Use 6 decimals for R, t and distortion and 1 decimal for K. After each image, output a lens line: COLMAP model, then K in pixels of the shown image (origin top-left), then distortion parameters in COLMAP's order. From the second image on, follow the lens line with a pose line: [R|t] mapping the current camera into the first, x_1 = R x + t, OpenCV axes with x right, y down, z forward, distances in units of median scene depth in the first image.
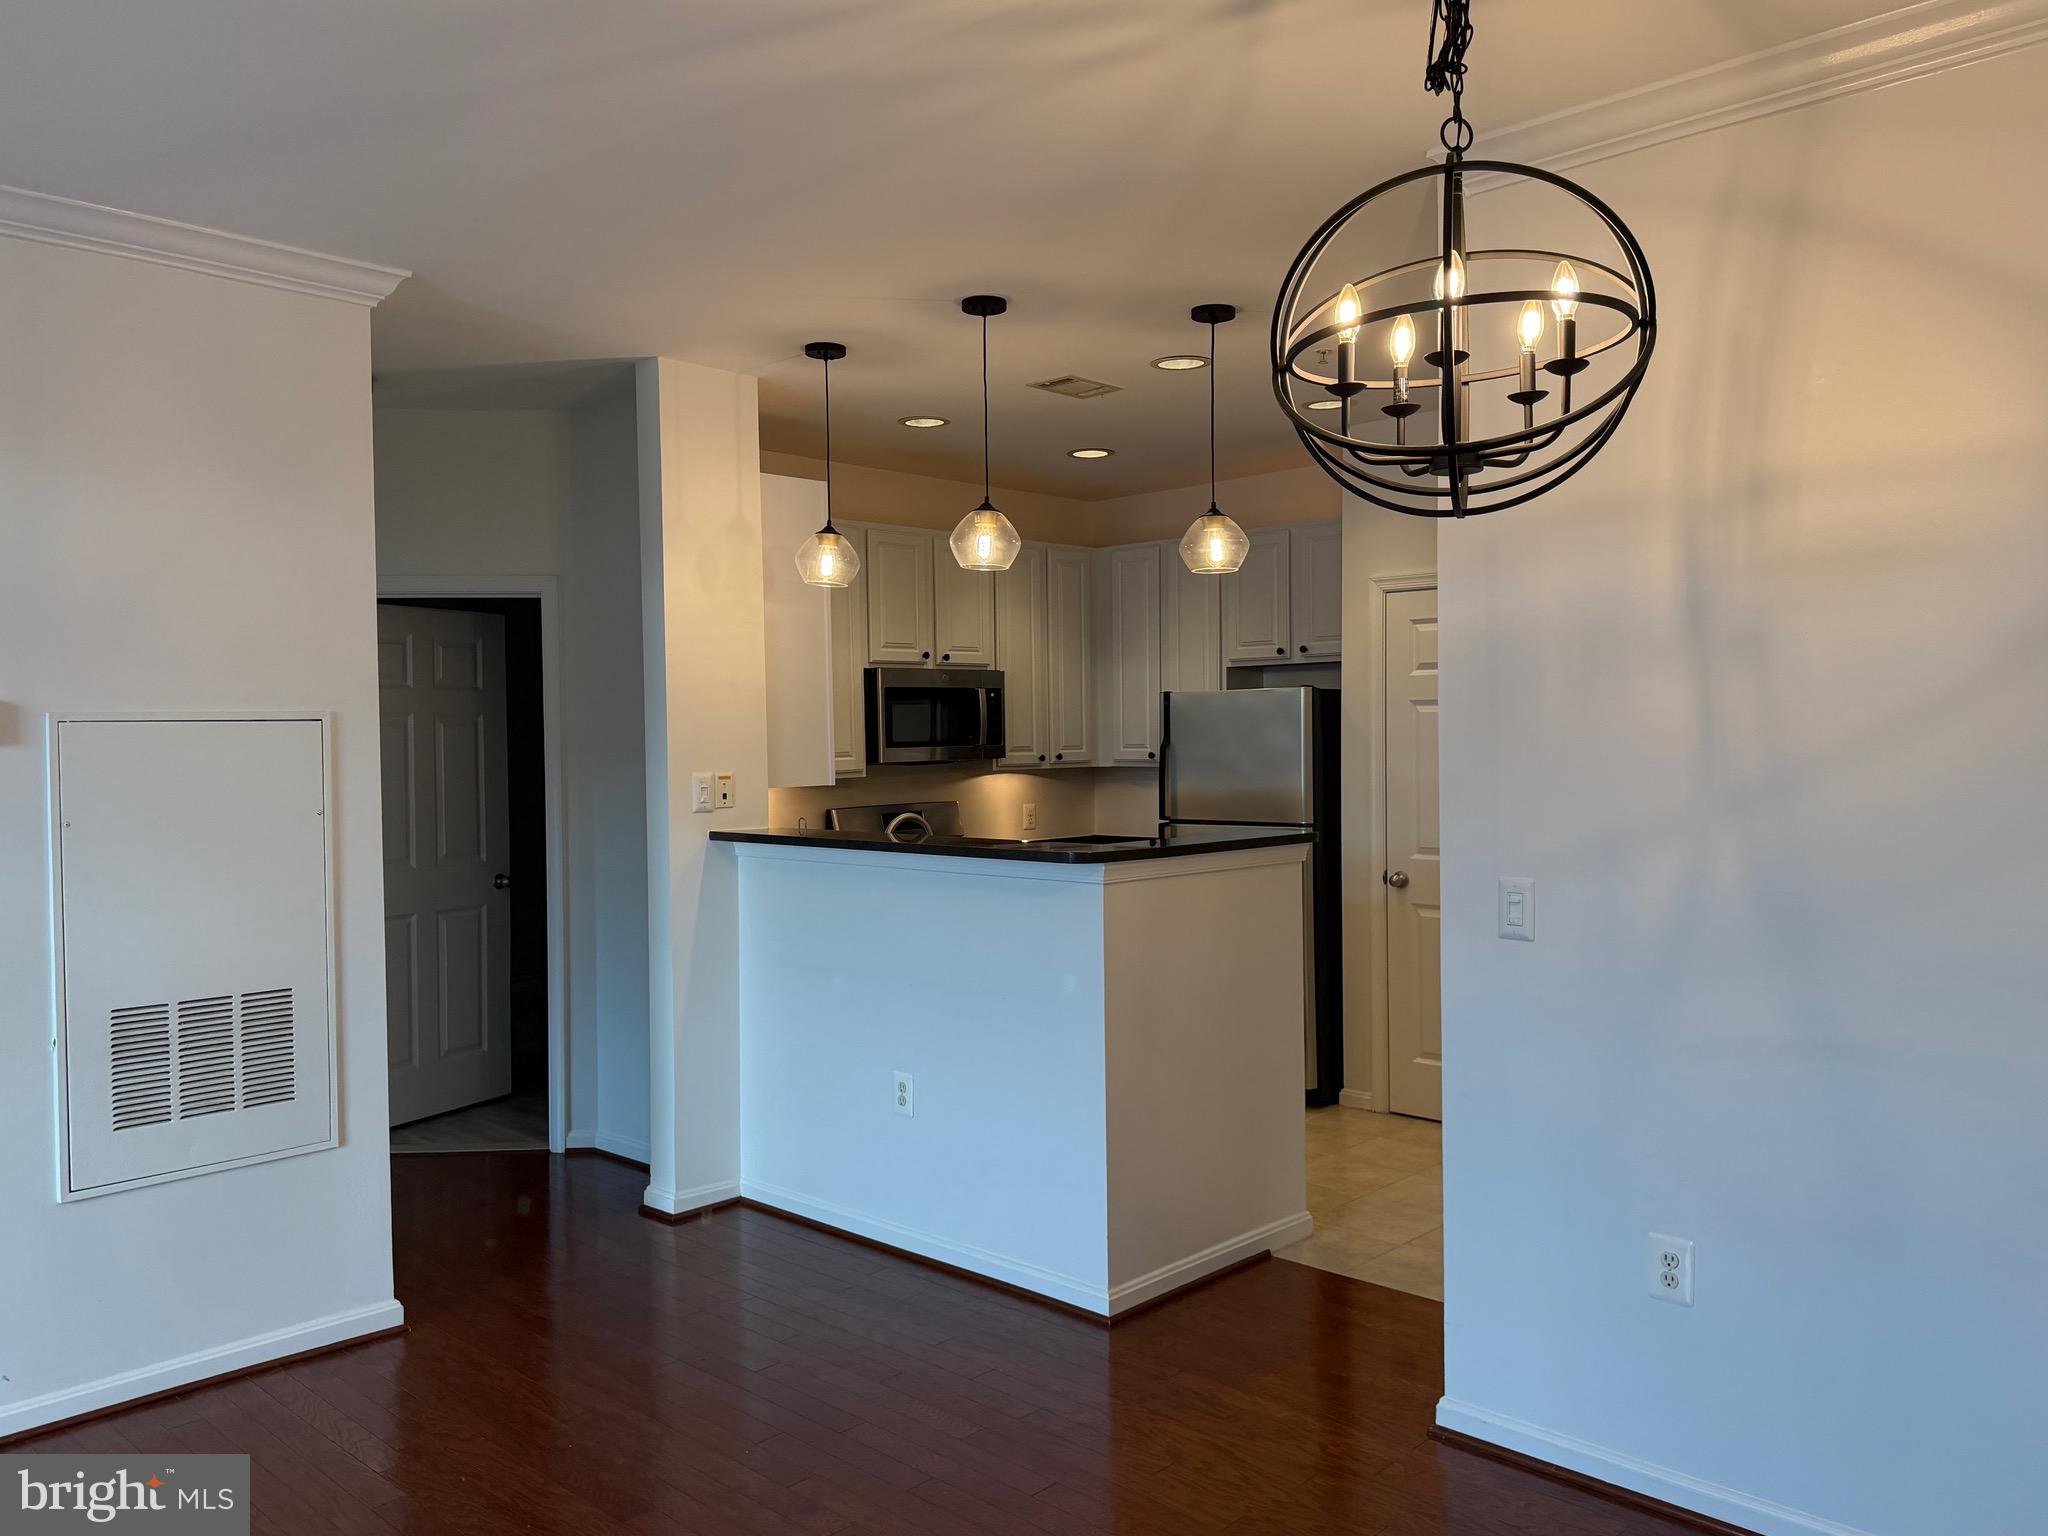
lens RADIAL K [[1568.1, 0, 1007.5], [0, 1568.1, 766.2], [0, 0, 1]] dist [0.070853, -0.010254]
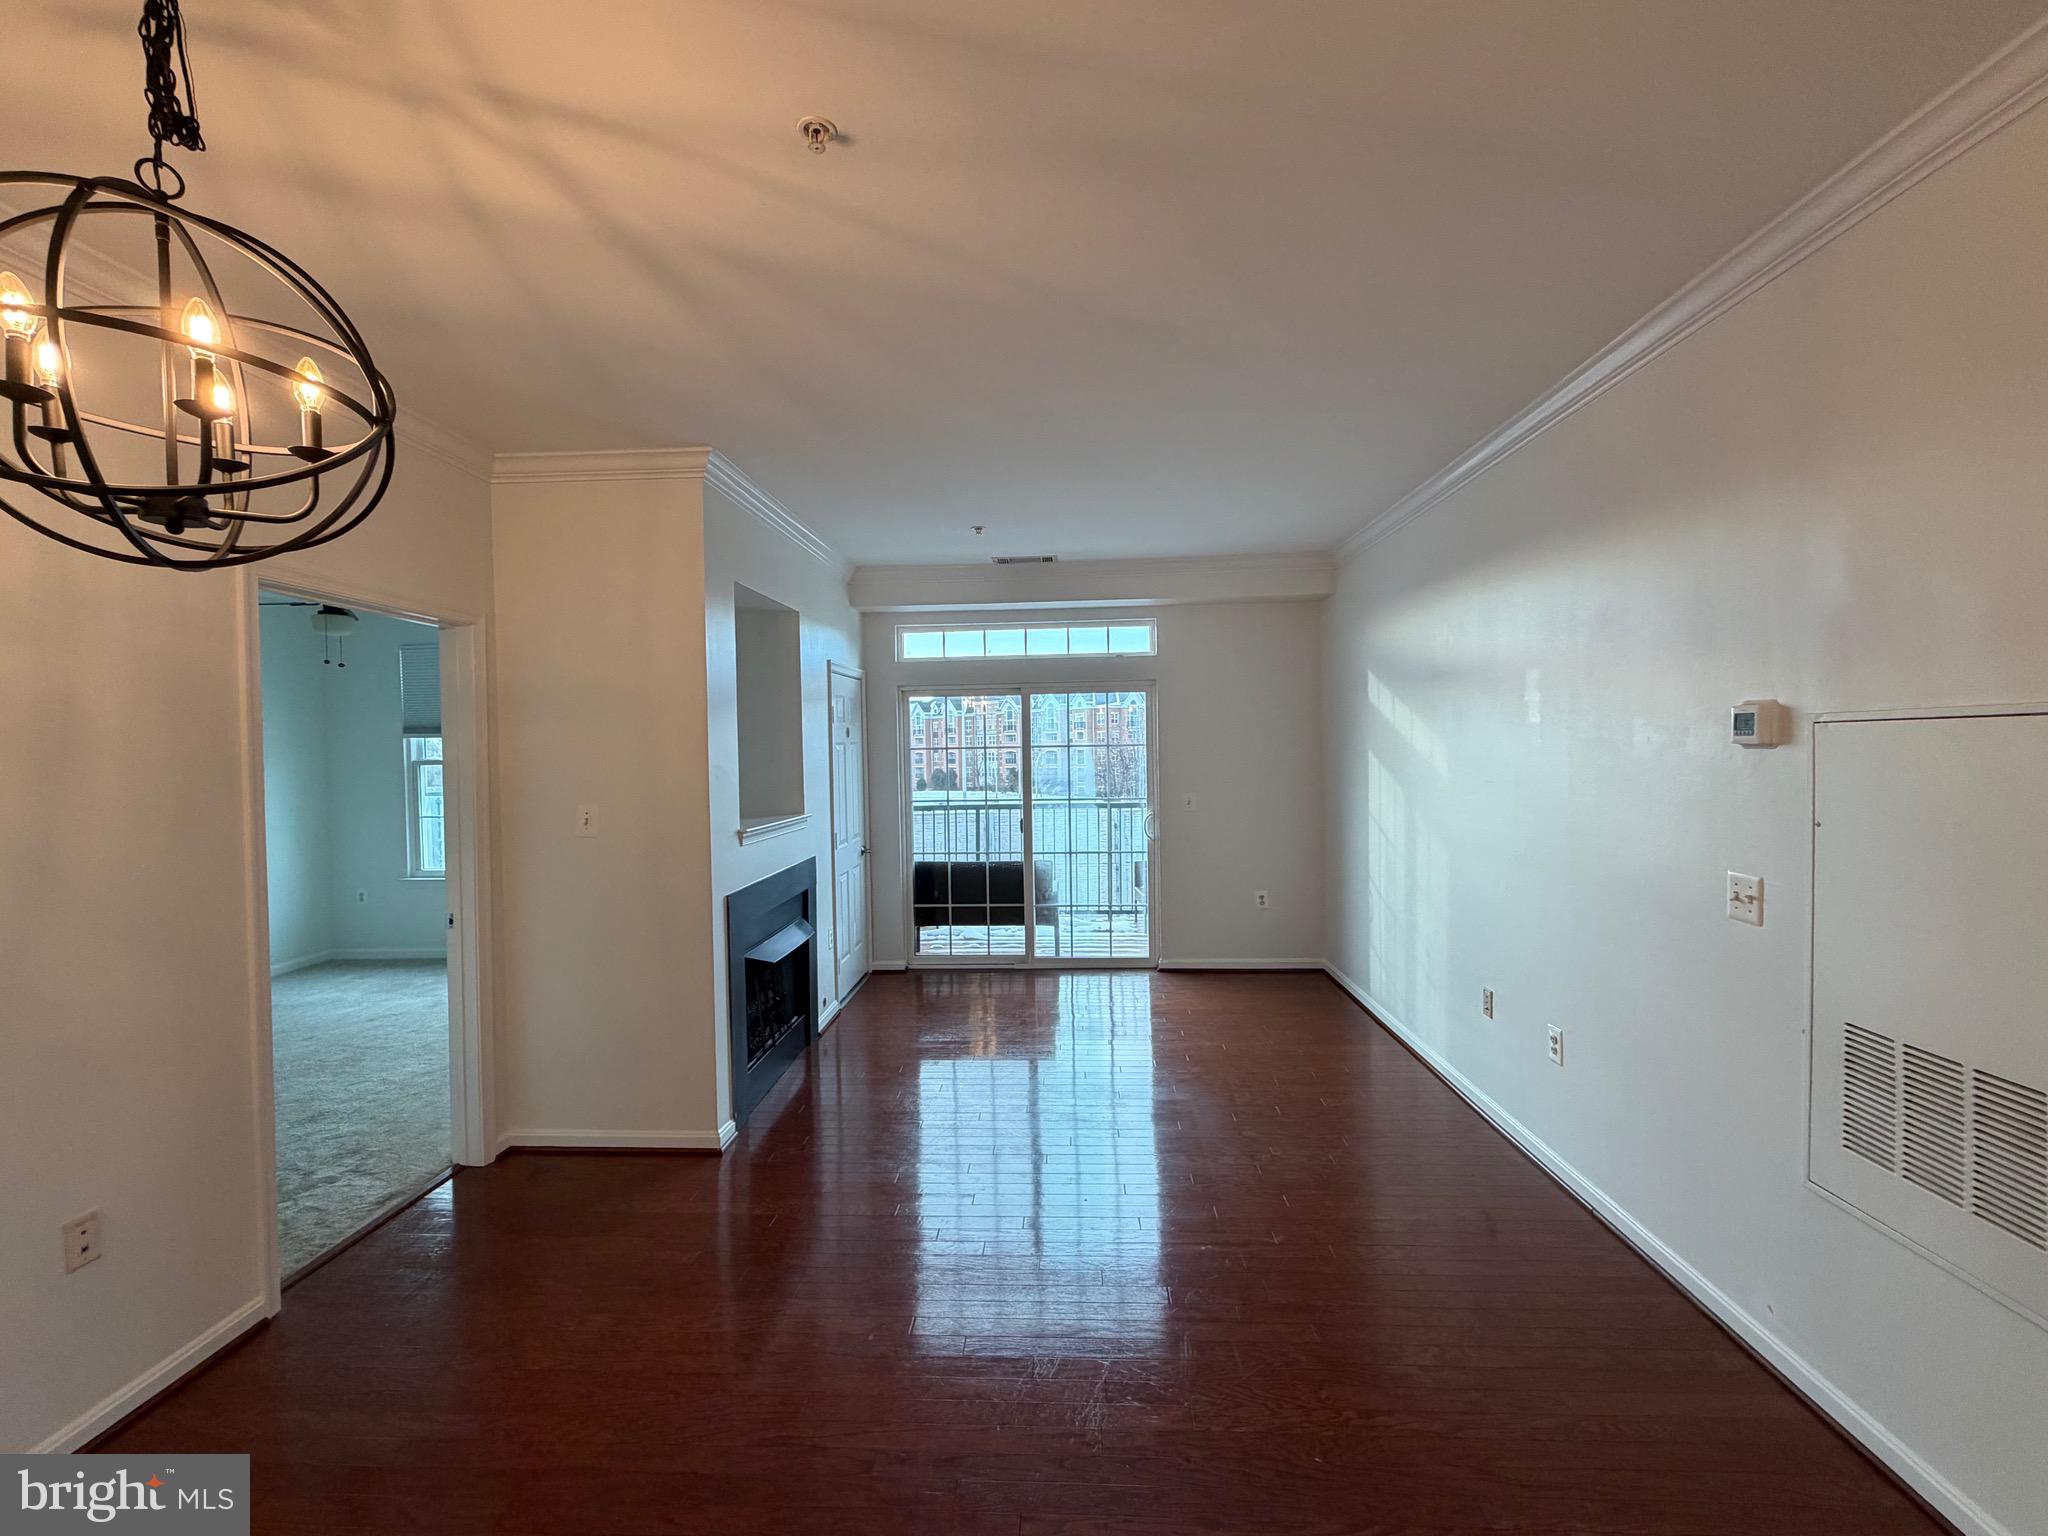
lens RADIAL K [[879.8, 0, 1028.1], [0, 879.8, 755.1], [0, 0, 1]] dist [-0.007072, 0.001028]
pose [[-0.765173, 0.023630, -0.643391, 0.093334], [0.005842, 0.999540, 0.029763, -0.016477], [0.643798, 0.019015, -0.764959, 0.660586]]
